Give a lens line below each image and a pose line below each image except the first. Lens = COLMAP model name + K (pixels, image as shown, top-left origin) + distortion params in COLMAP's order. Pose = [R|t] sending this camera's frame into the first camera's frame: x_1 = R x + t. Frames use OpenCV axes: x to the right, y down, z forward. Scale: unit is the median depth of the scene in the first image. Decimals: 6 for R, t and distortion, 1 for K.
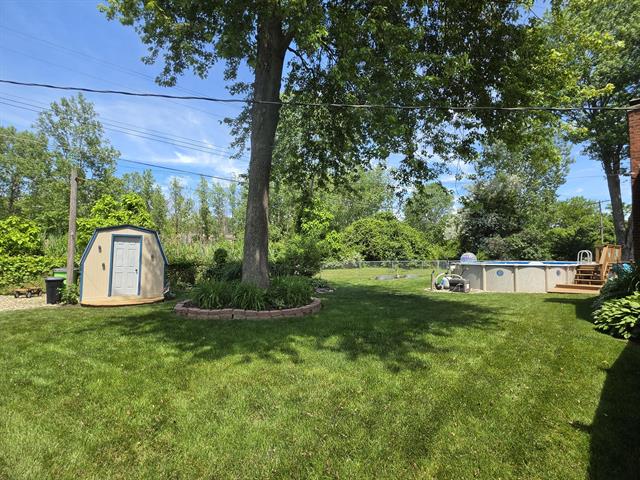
lens RADIAL K [[334.1, 0, 320.0], [0, 334.1, 239.0], [0, 0, 1]] dist [-0.005312, 0.004577]
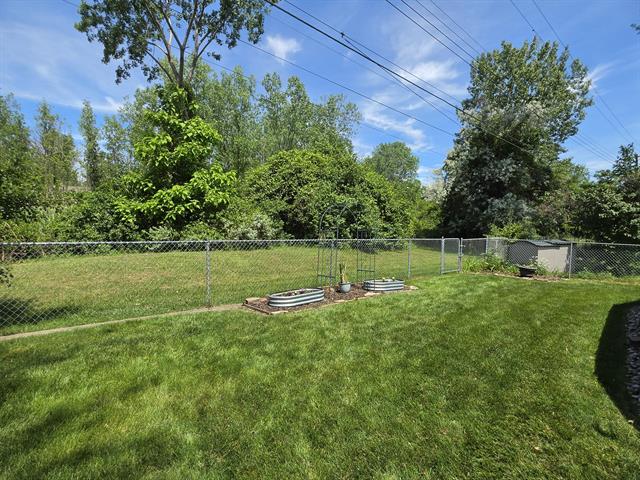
lens RADIAL K [[334.1, 0, 320.0], [0, 334.1, 239.0], [0, 0, 1]] dist [-0.005312, 0.004577]
pose [[0.991252, 0.023483, 0.129881, 0.123436], [-0.035879, 0.994931, 0.093945, 0.027379], [-0.127016, -0.097783, 0.987069, 0.512387]]
